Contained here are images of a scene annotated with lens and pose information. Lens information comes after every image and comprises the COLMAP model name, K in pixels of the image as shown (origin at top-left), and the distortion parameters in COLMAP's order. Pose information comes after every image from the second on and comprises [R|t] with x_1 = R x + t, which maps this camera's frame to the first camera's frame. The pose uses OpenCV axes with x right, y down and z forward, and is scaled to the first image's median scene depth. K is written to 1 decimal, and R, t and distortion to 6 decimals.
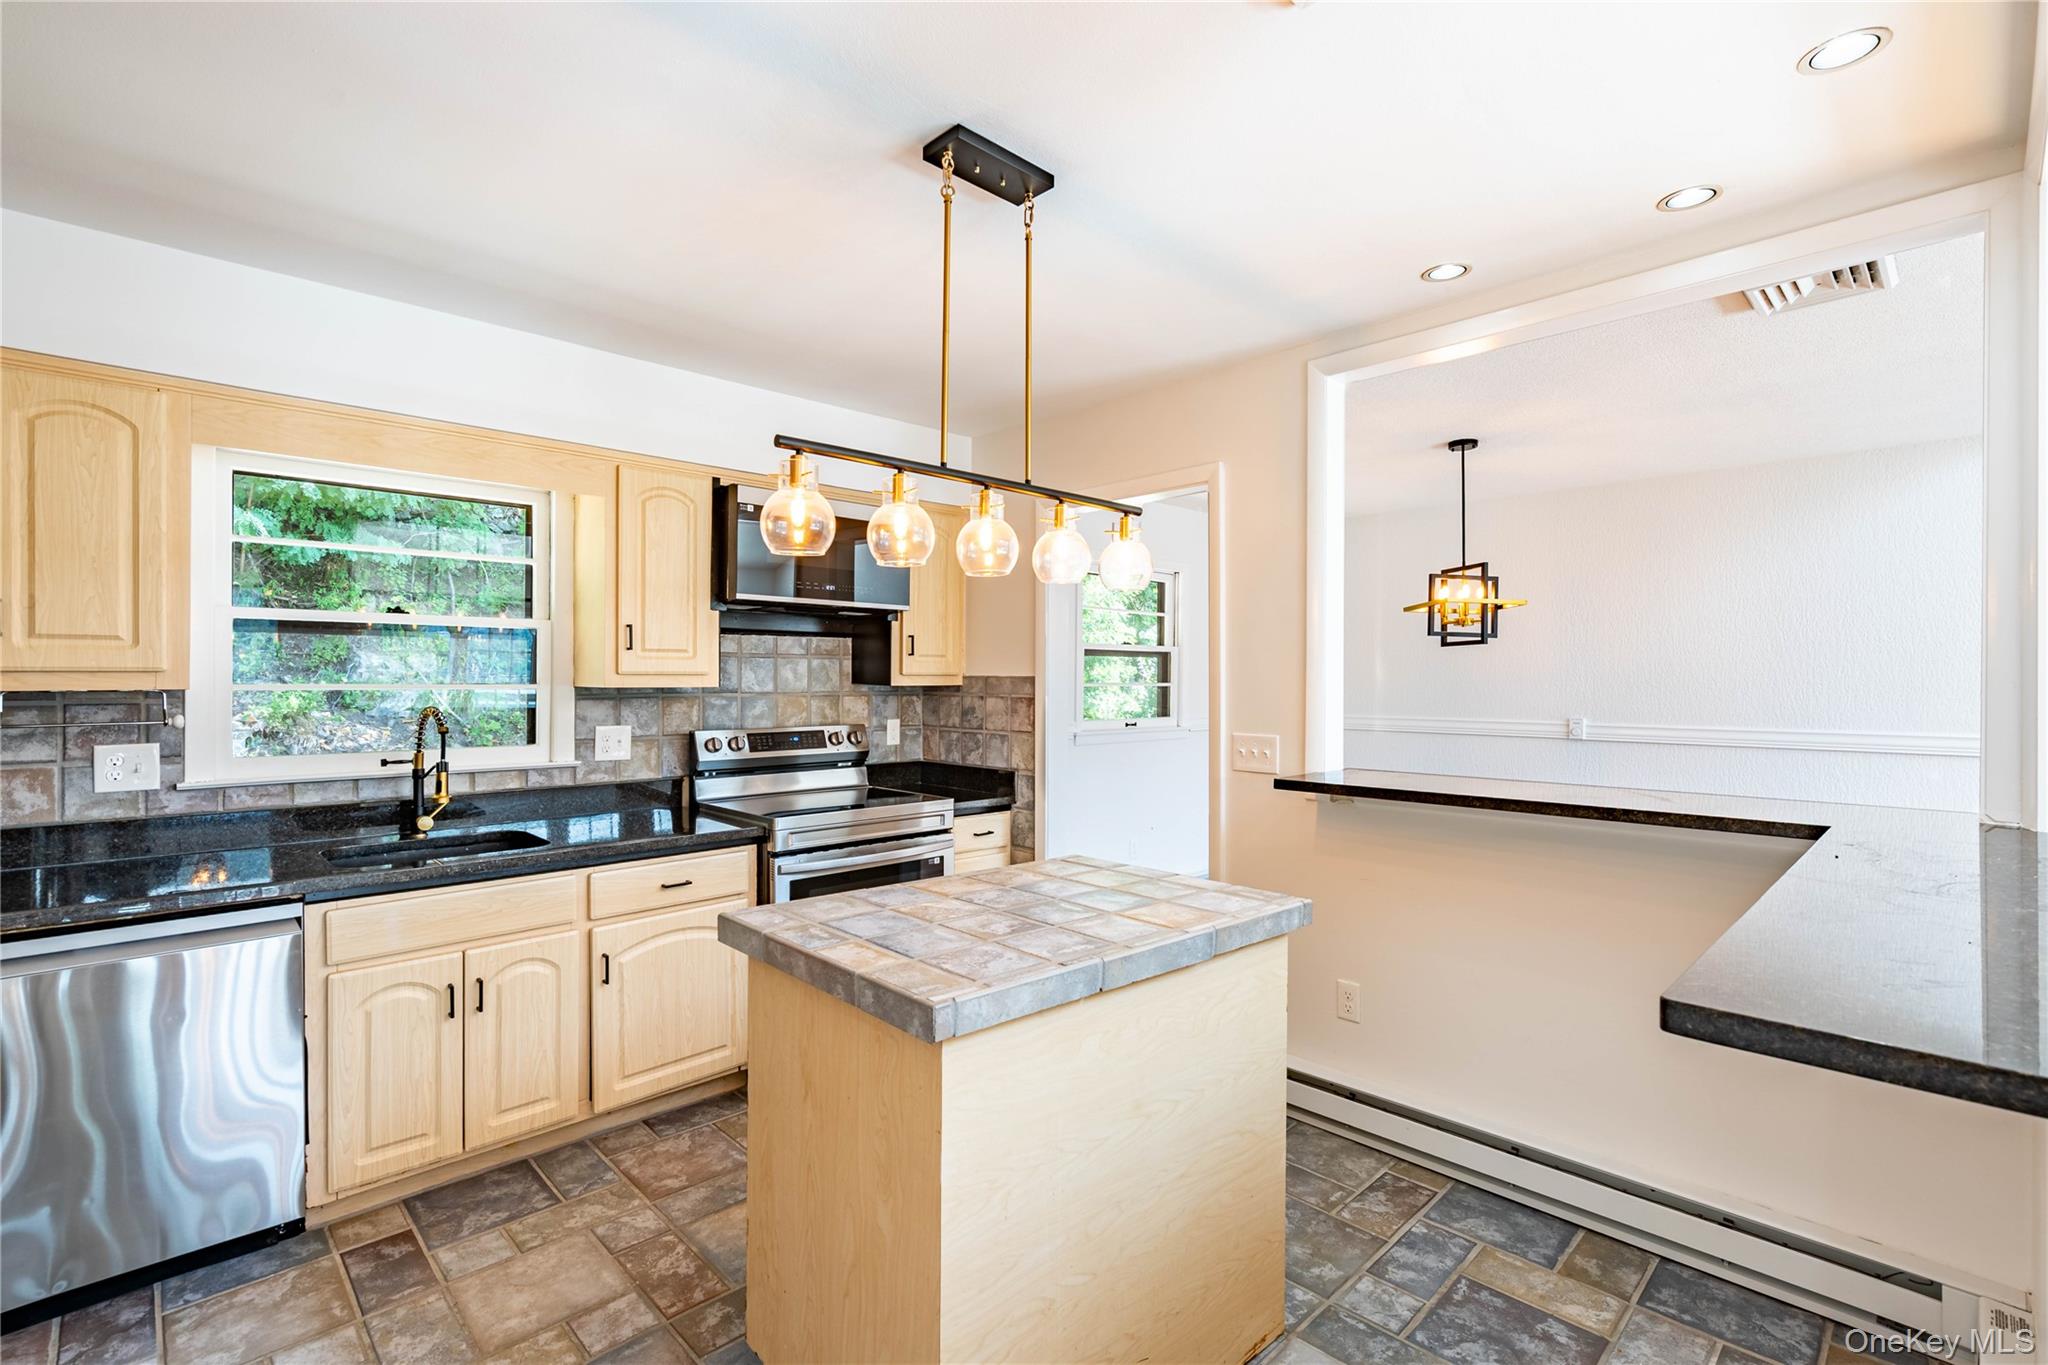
lens RADIAL K [[936.3, 0, 1010.0], [0, 936.3, 680.6], [0, 0, 1]] dist [-0.003033, 0.001474]
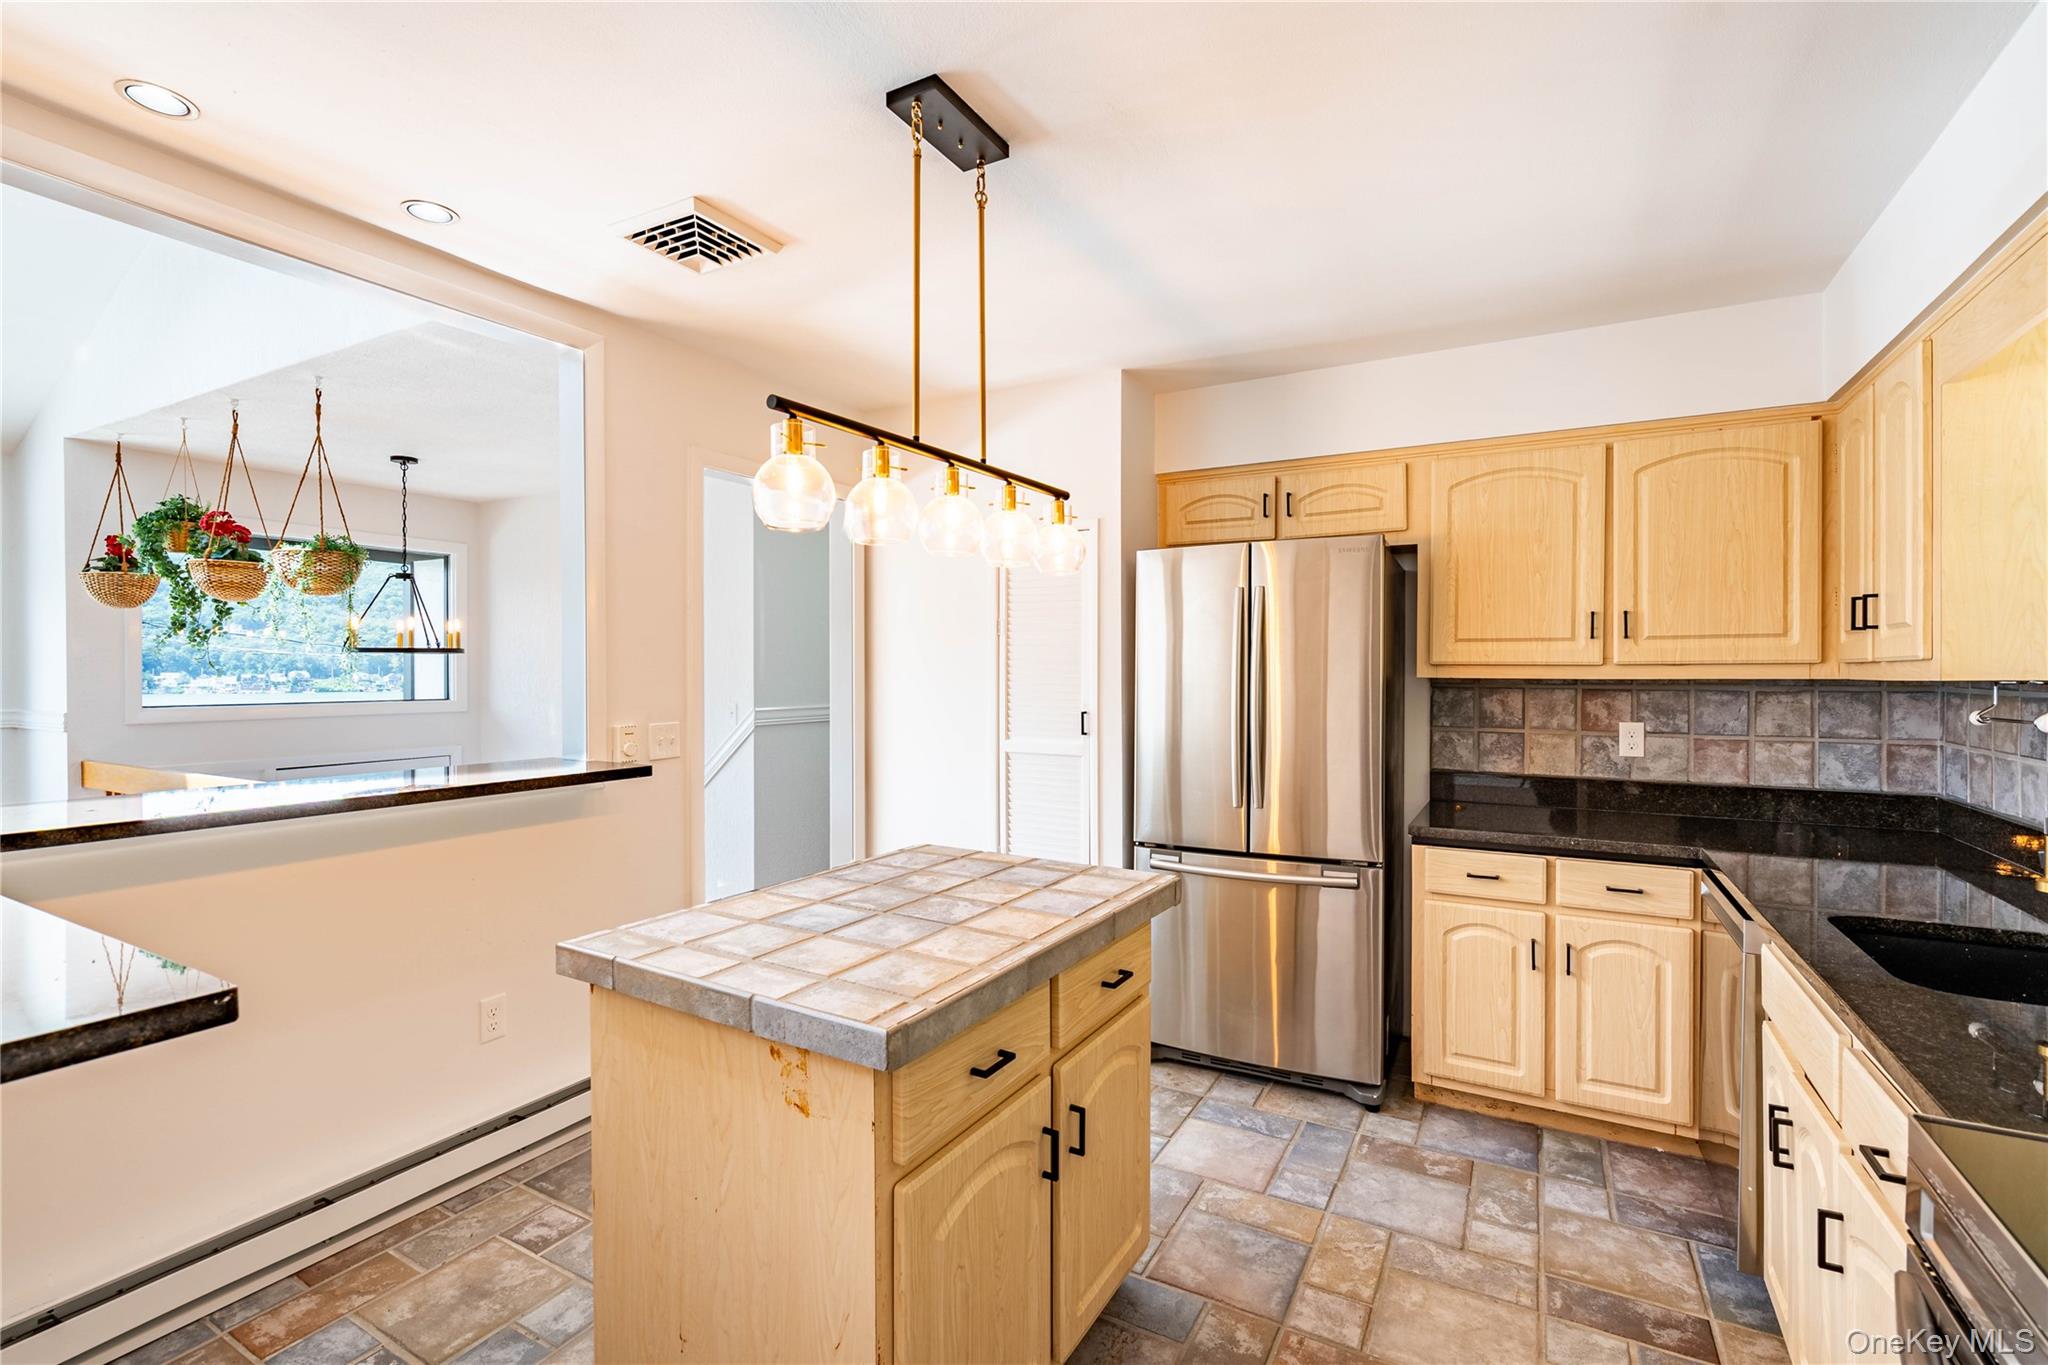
lens RADIAL K [[917.5, 0, 1024.0], [0, 917.5, 682.5], [0, 0, 1]] dist [-0.001116, 0.000124]
pose [[-0.953735, 0.000463, -0.300649, 0.105062], [-0.003800, 0.999900, 0.013592, 0.001641], [0.300625, 0.014106, -0.953638, 1.080697]]
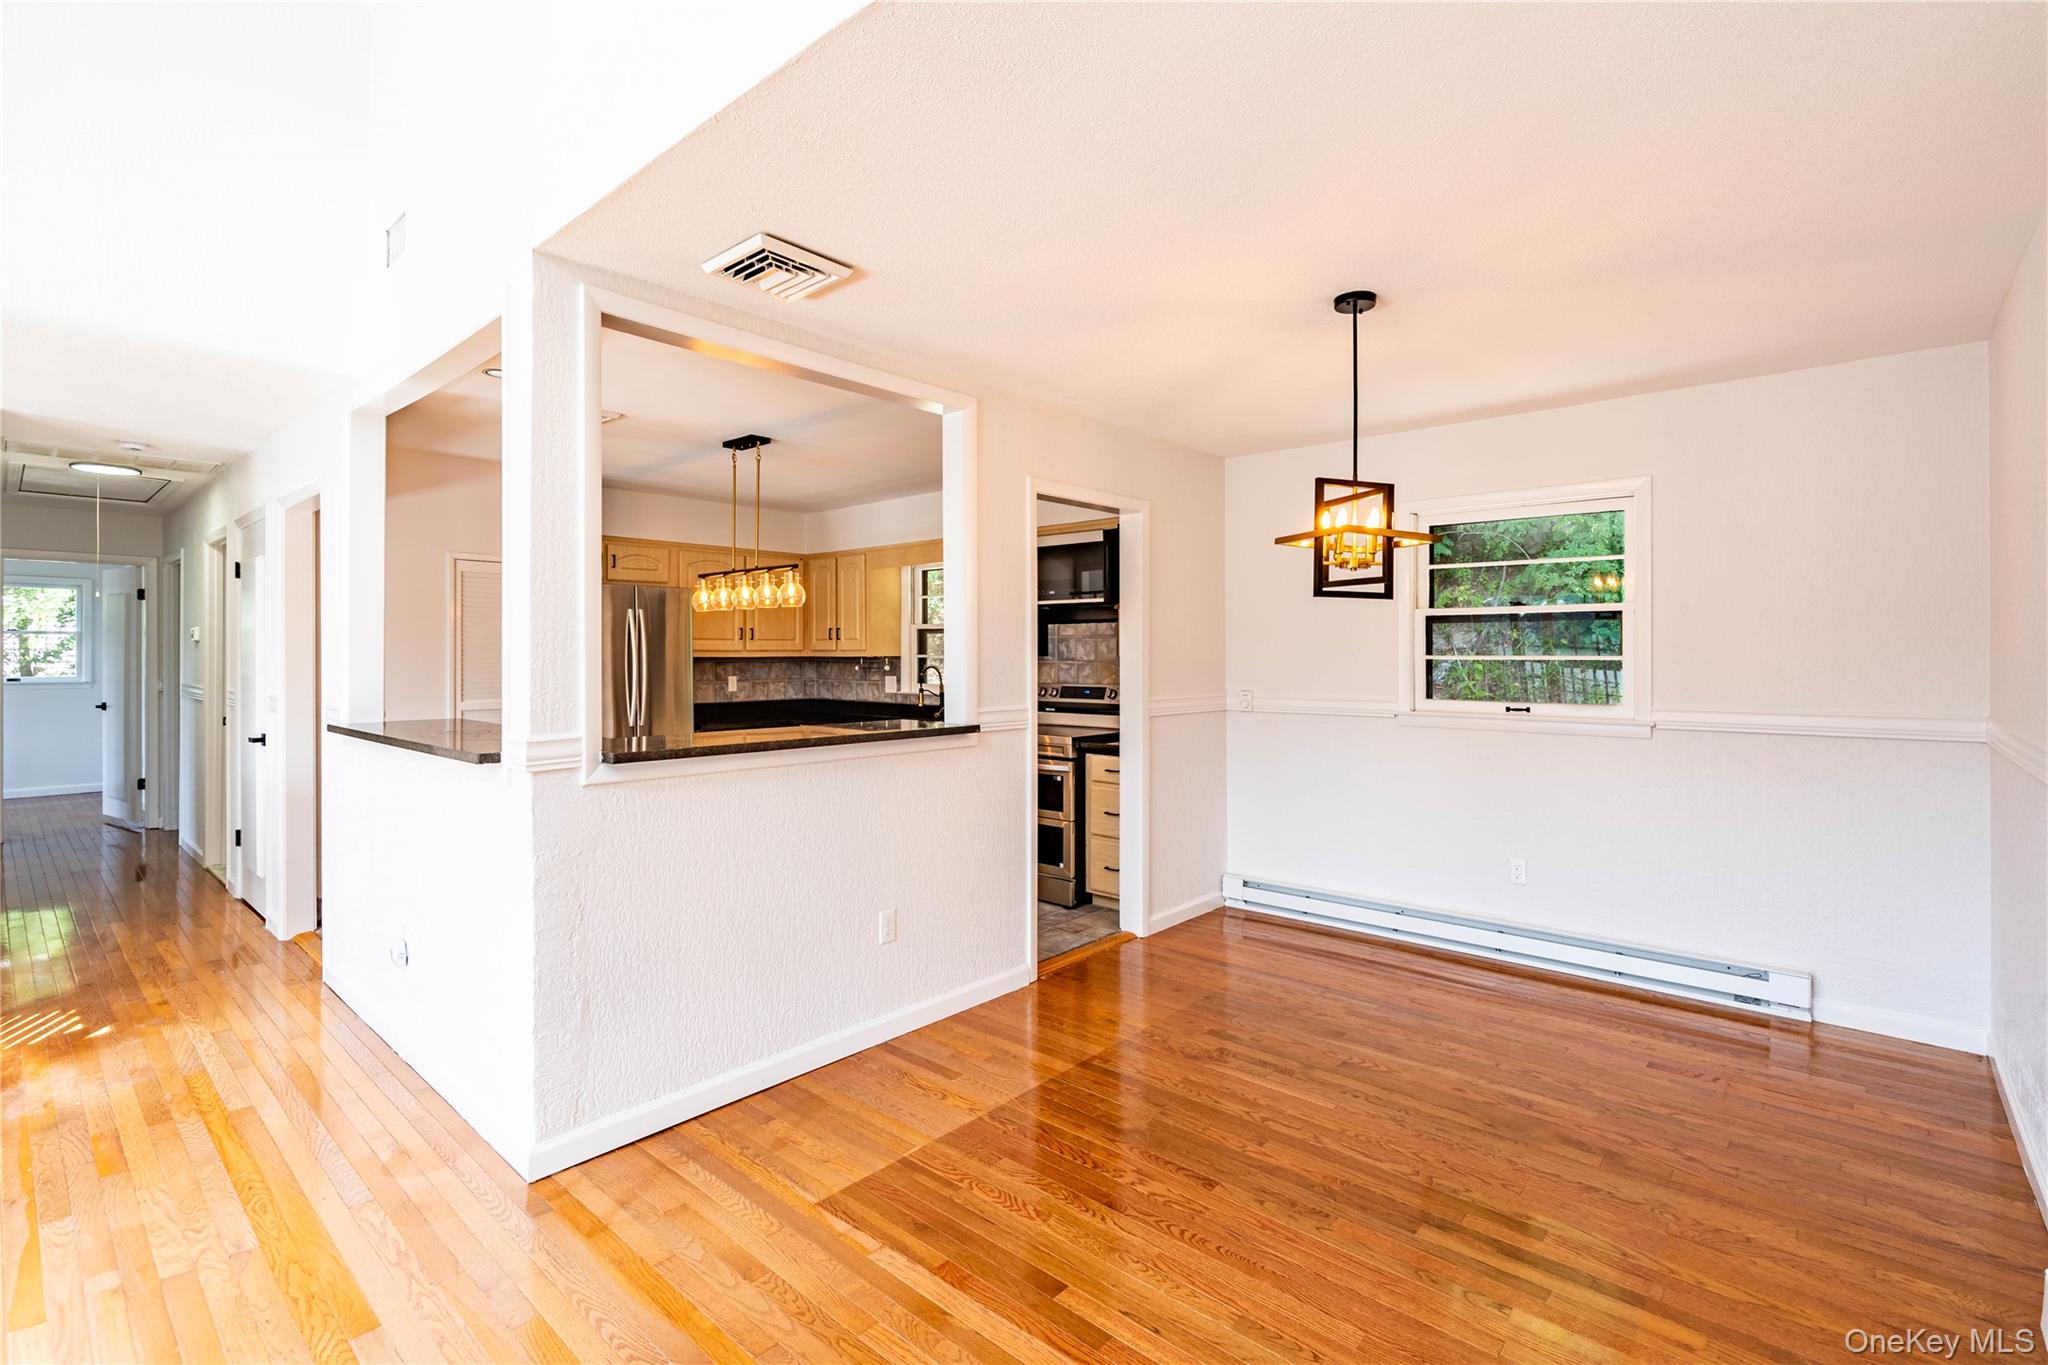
lens RADIAL K [[927.5, 0, 1007.2], [0, 927.5, 654.6], [0, 0, 1]] dist [-0.007195, 0.001960]
pose [[0.079220, -0.002084, -0.996855, 1.381498], [-0.001385, 0.999997, -0.002201, 0.006569], [0.996856, 0.001555, 0.079217, 0.837886]]
